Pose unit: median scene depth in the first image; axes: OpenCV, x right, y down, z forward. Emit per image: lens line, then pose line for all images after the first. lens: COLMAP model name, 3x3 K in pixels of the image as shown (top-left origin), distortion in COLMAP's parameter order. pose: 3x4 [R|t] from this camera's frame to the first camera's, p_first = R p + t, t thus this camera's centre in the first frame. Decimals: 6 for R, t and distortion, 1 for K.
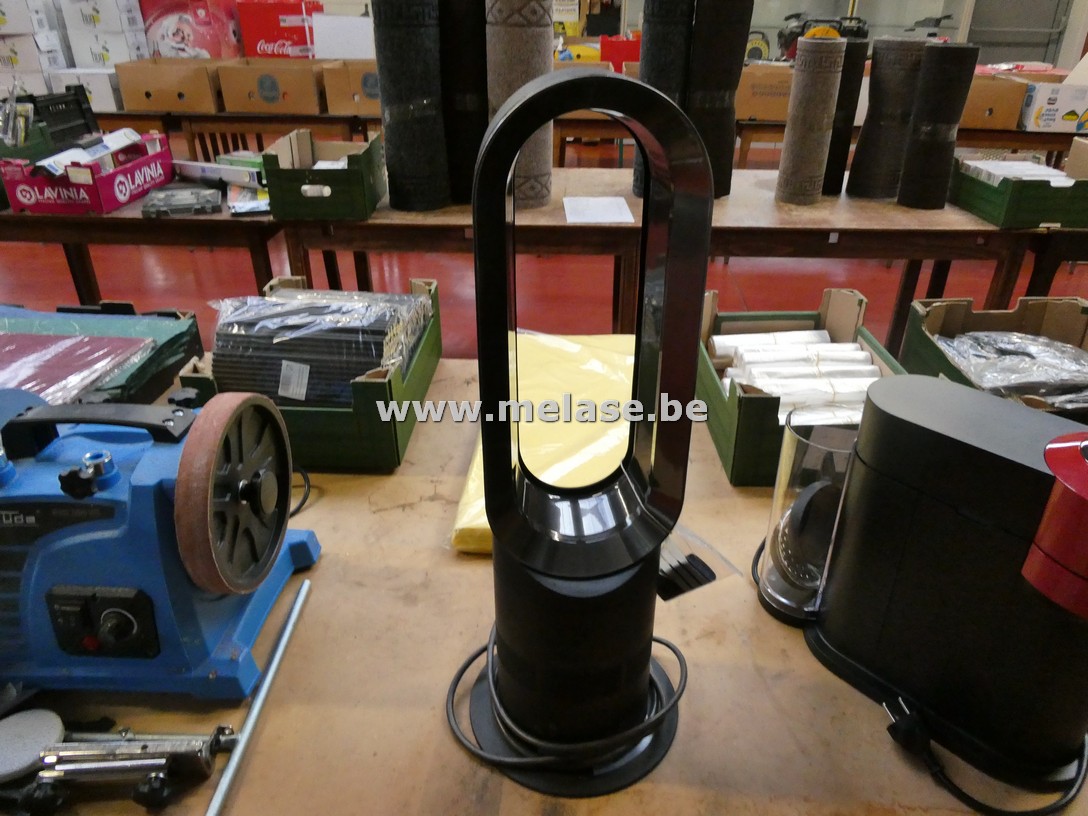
lens RADIAL K [[776.8, 0, 544.0], [0, 776.8, 408.0], [0, 0, 1]] dist [-0.004527, -0.009385]
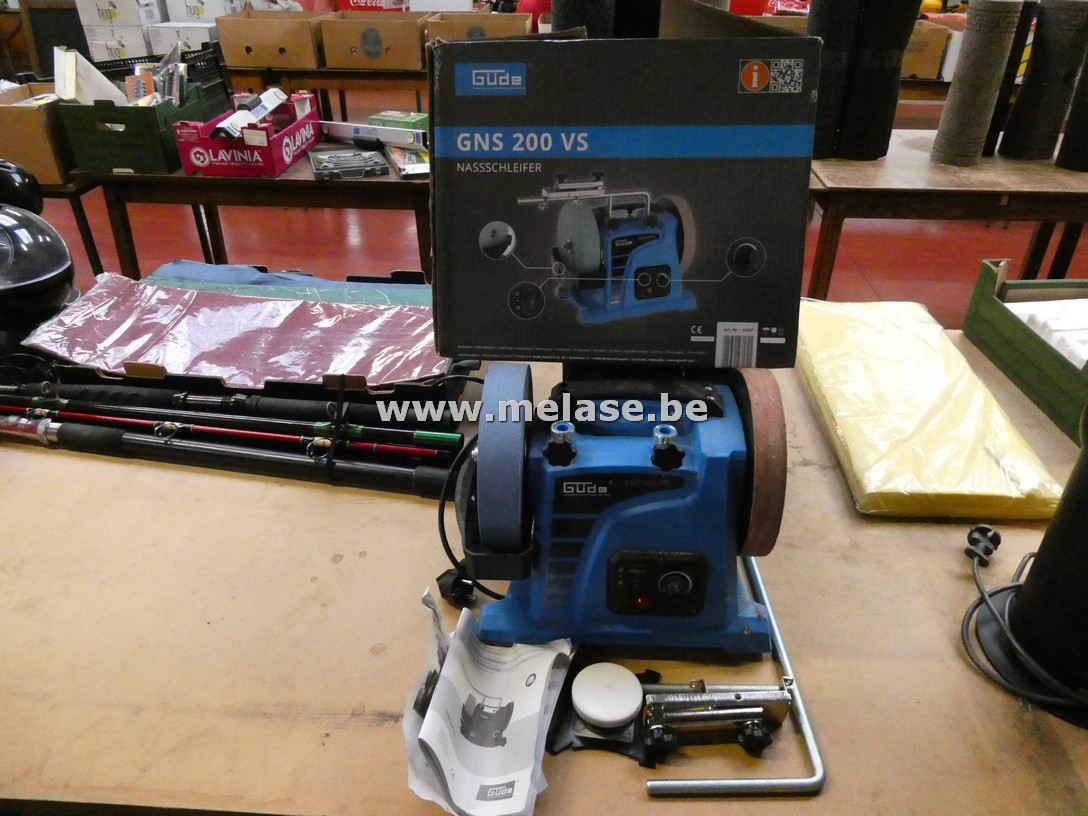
lens RADIAL K [[776.8, 0, 544.0], [0, 776.8, 408.0], [0, 0, 1]] dist [-0.004527, -0.009385]
pose [[0.999997, -0.002564, -0.000039, -0.219019], [0.002562, 0.998286, 0.058460, -0.009200], [-0.000111, -0.058460, 0.998290, -0.019285]]
